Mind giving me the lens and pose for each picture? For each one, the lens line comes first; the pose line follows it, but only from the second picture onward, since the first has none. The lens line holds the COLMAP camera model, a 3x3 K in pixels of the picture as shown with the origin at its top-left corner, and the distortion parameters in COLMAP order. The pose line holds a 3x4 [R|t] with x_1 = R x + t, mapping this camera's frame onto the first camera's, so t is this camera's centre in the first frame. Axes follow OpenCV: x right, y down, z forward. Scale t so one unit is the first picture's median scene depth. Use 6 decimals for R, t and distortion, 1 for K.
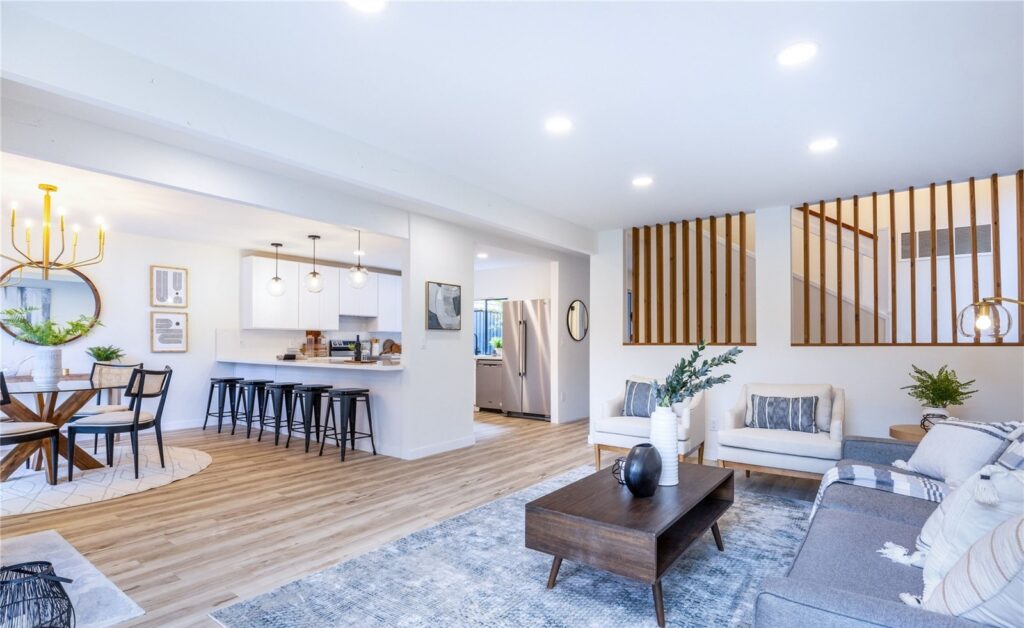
lens RADIAL K [[520.3, 0, 513.7], [0, 520.3, 340.7], [0, 0, 1]] dist [0.001198, 0.000285]
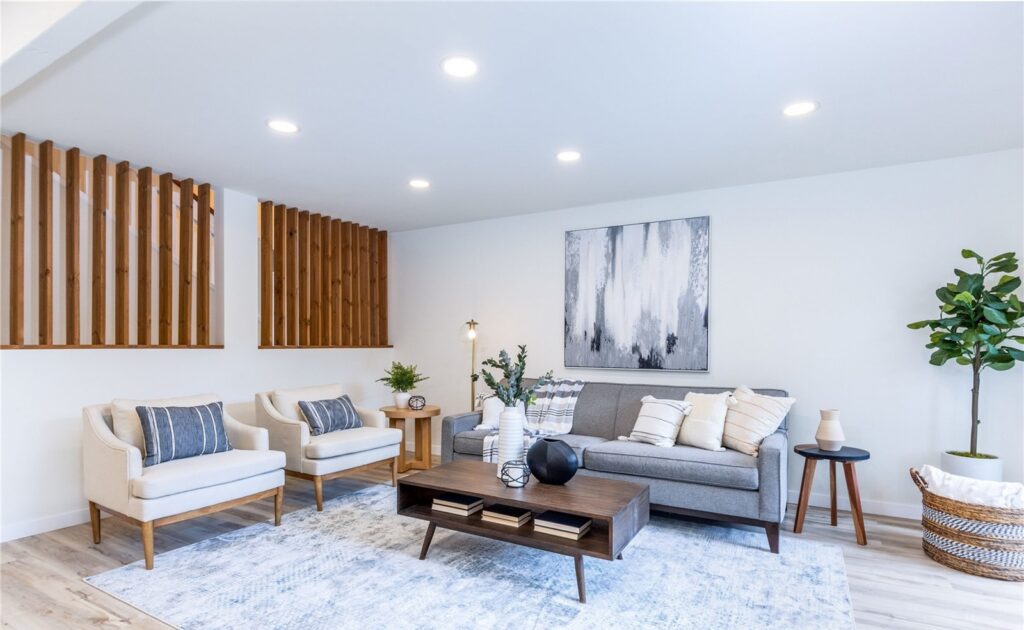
lens RADIAL K [[520.3, 0, 513.7], [0, 520.3, 341.7], [0, 0, 1]] dist [0.001198, 0.000285]
pose [[-0.125954, 0.004972, 0.992024, -0.455606], [-0.008846, 0.999942, -0.006135, 0.000086], [-0.991997, -0.009548, -0.125902, 0.663497]]
